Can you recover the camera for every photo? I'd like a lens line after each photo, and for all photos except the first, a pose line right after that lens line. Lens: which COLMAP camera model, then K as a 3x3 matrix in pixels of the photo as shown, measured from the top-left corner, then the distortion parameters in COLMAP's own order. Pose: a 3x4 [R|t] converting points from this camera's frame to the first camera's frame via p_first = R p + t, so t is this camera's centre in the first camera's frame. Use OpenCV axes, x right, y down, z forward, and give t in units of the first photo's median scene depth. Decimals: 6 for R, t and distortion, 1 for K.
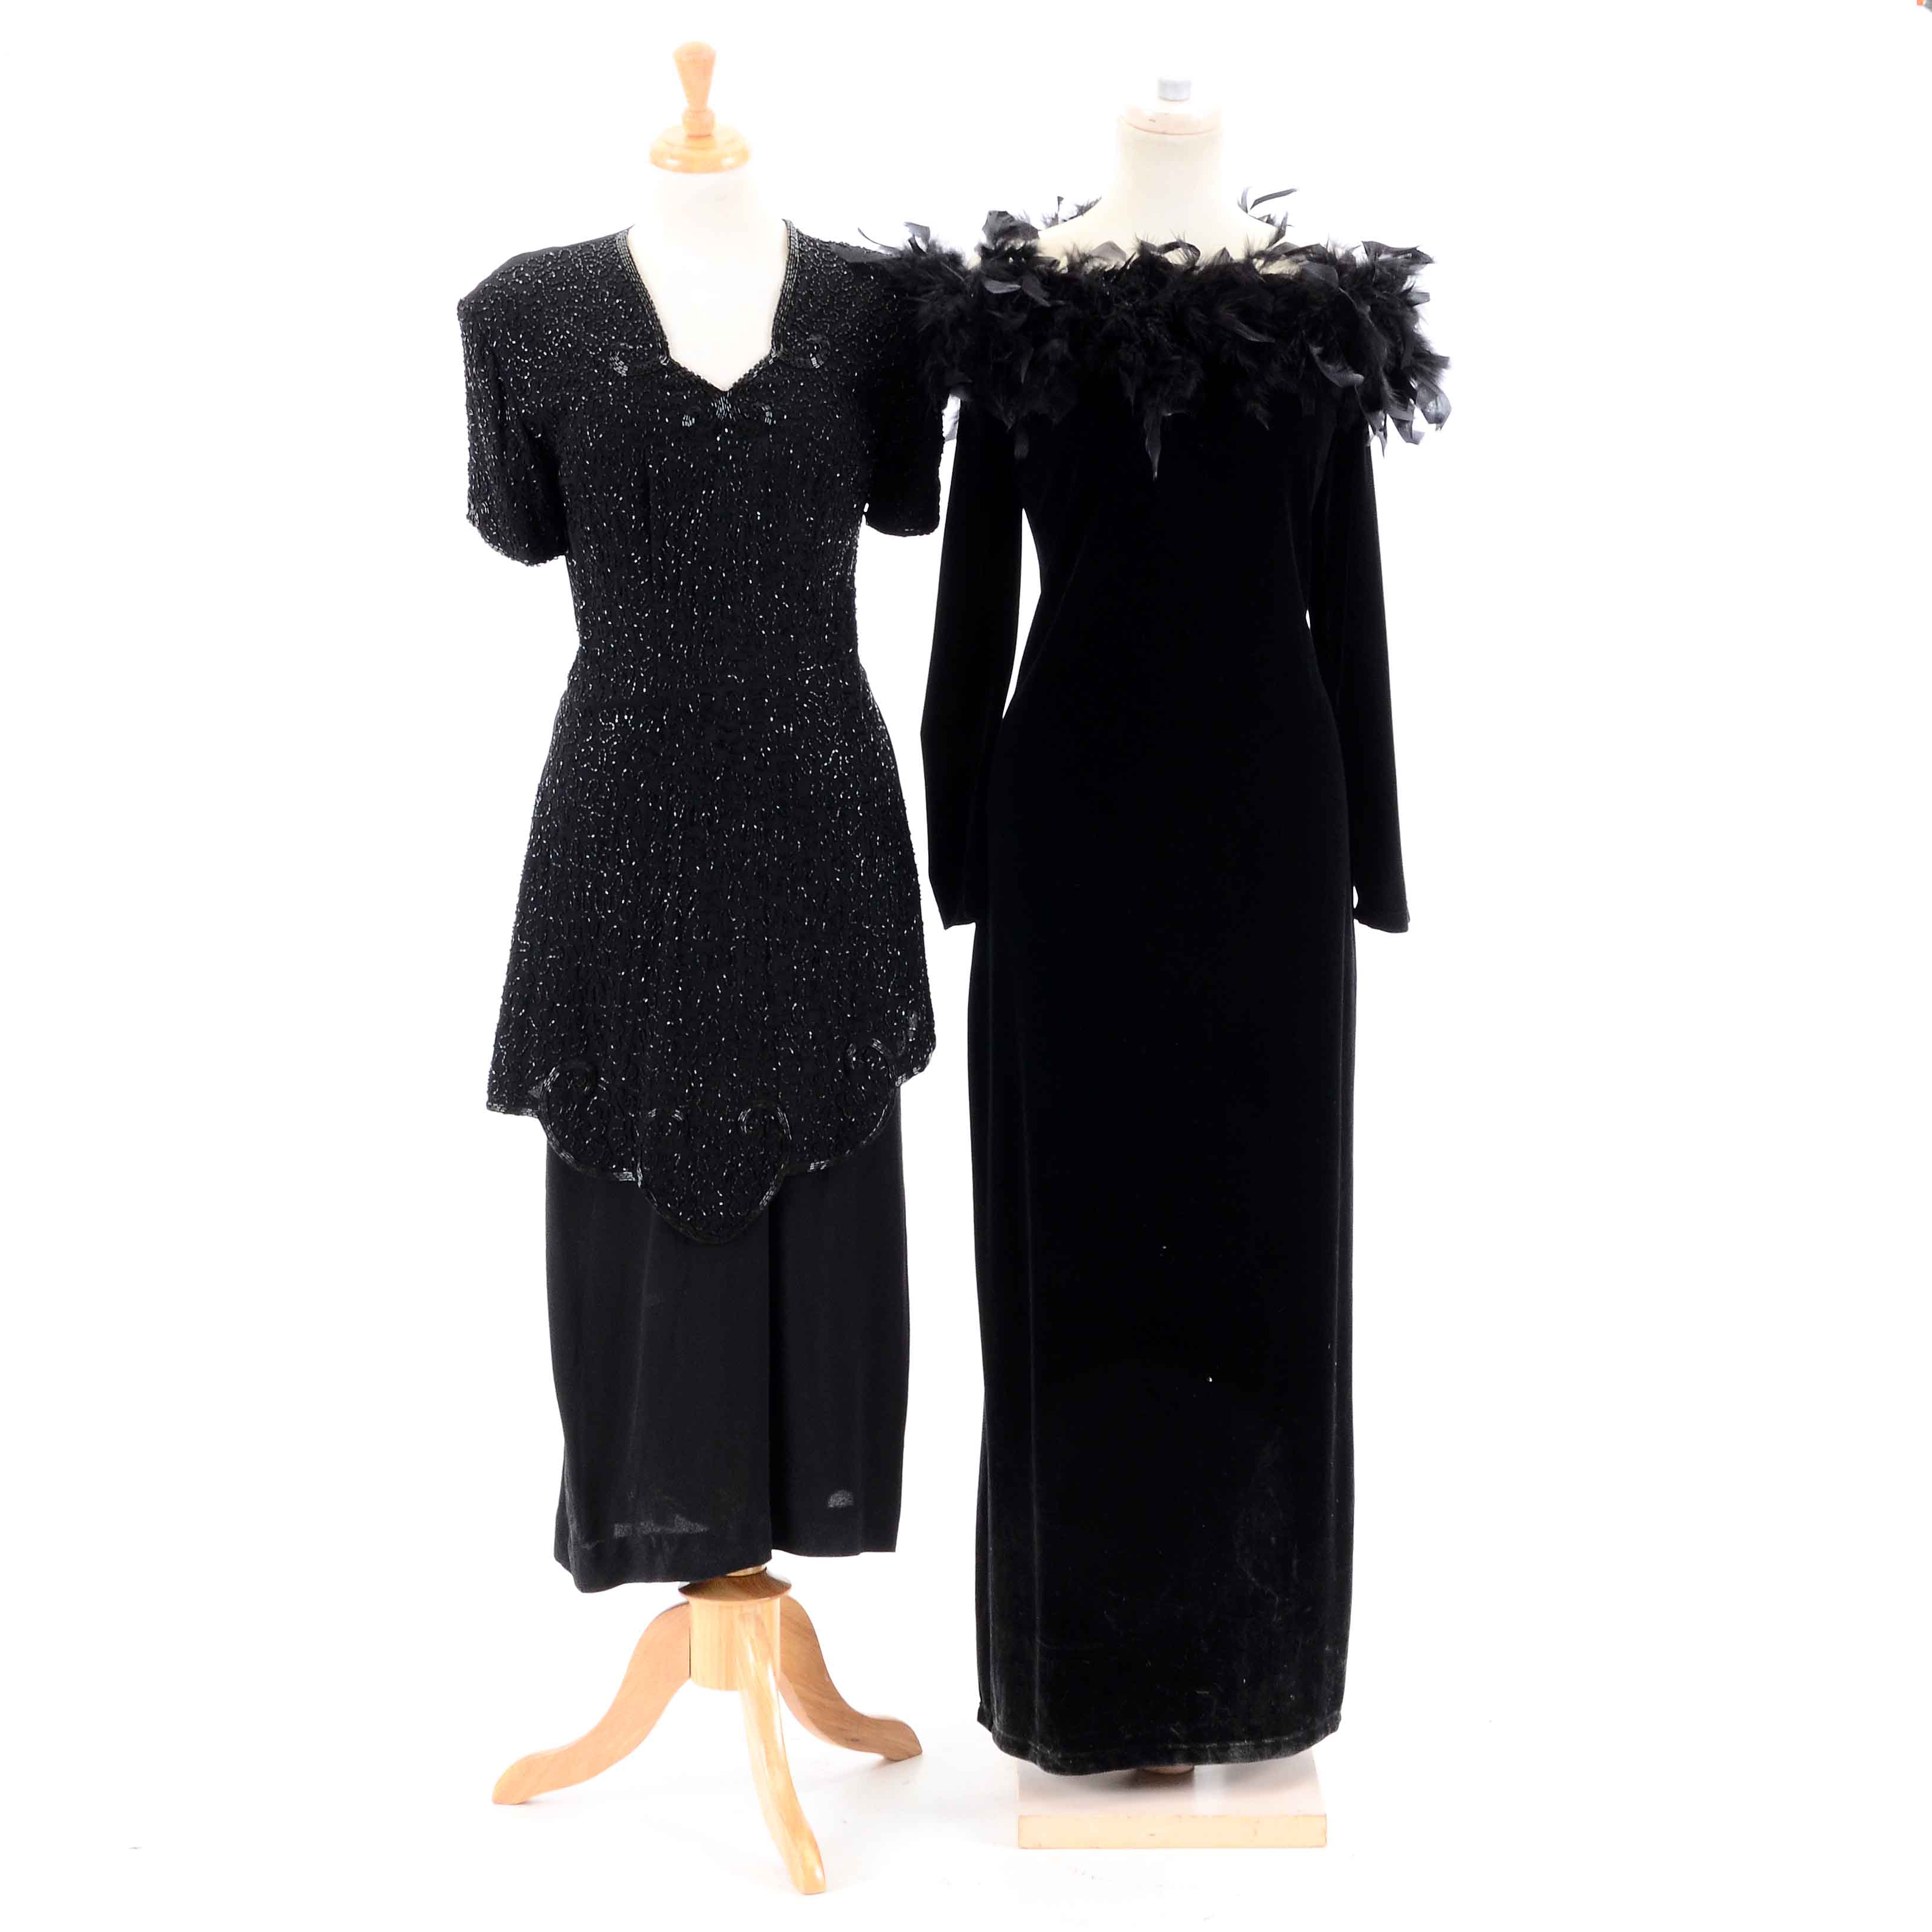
lens RADIAL K [[4366.8, 0, 968.3], [0, 4366.8, 958.1], [0, 0, 1]] dist [0.175430, 0.000000]
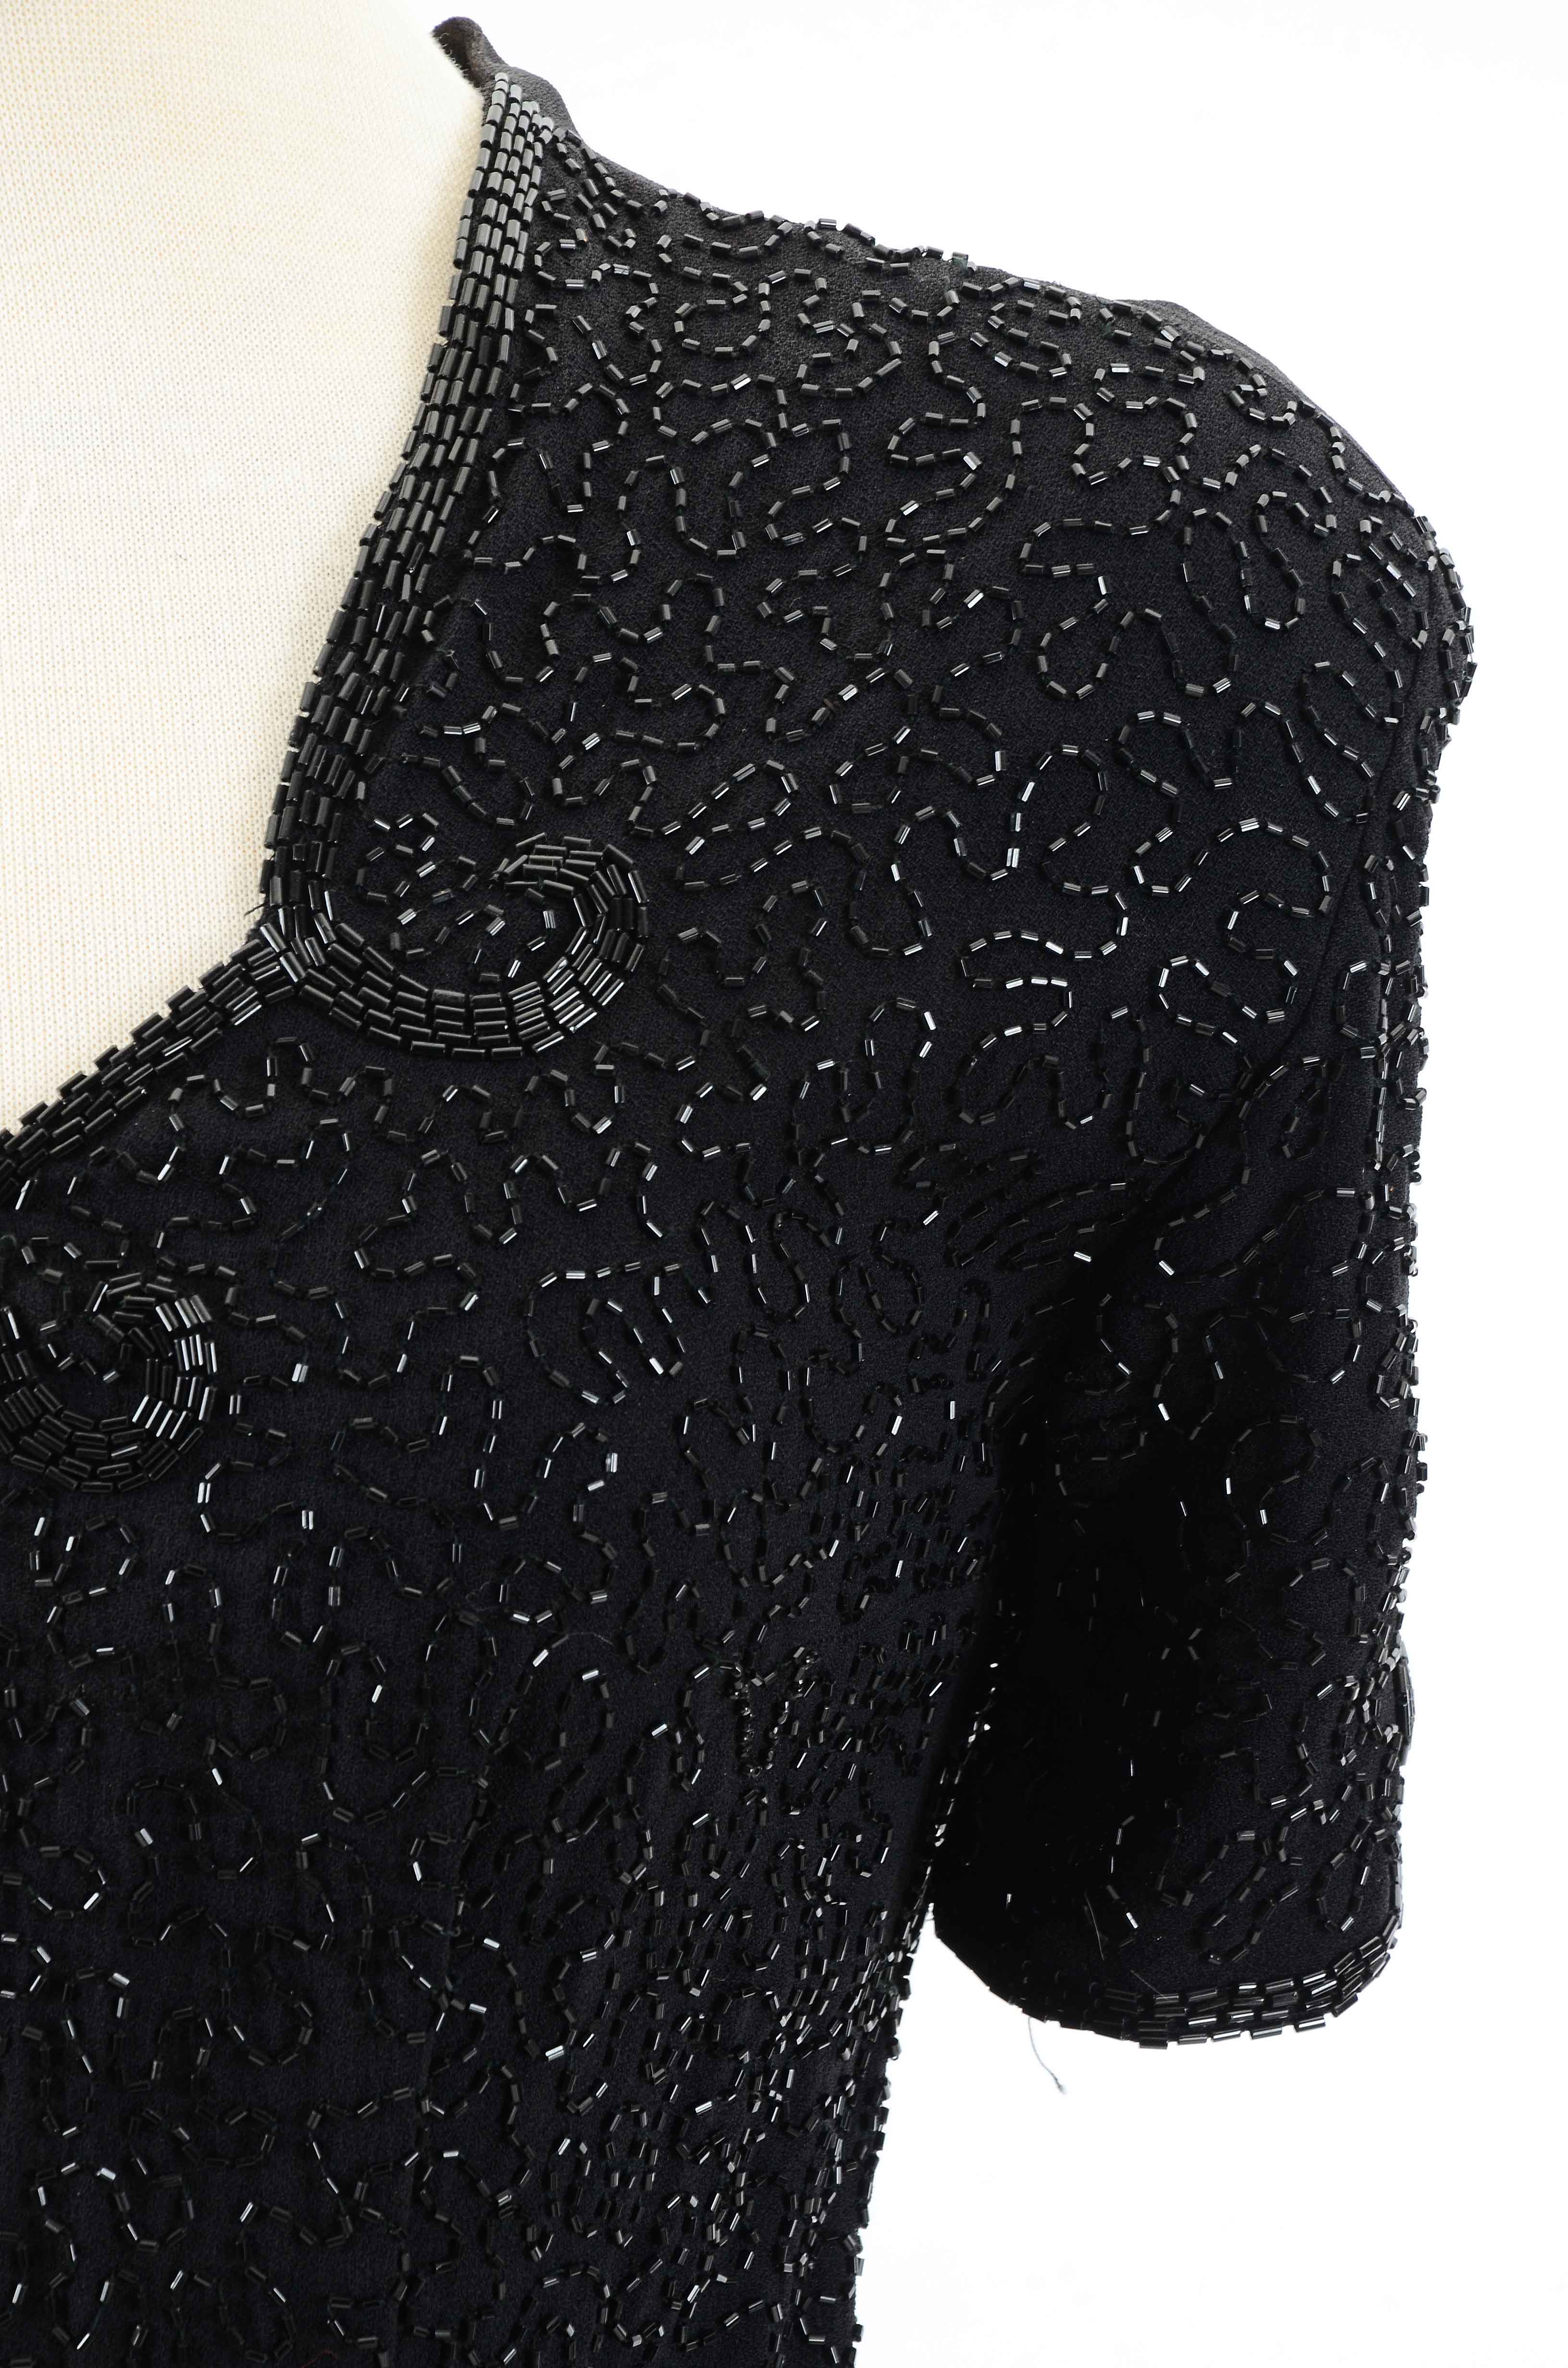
lens RADIAL K [[10077.6, 0, 776.7], [0, 10077.6, 1172.4], [0, 0, 1]] dist [1.265011, 0.000000]
pose [[0.985792, 0.036160, -0.164032, 0.032059], [-0.041358, 0.998741, -0.028382, -0.117396], [0.162799, 0.034763, 0.986047, 0.629526]]
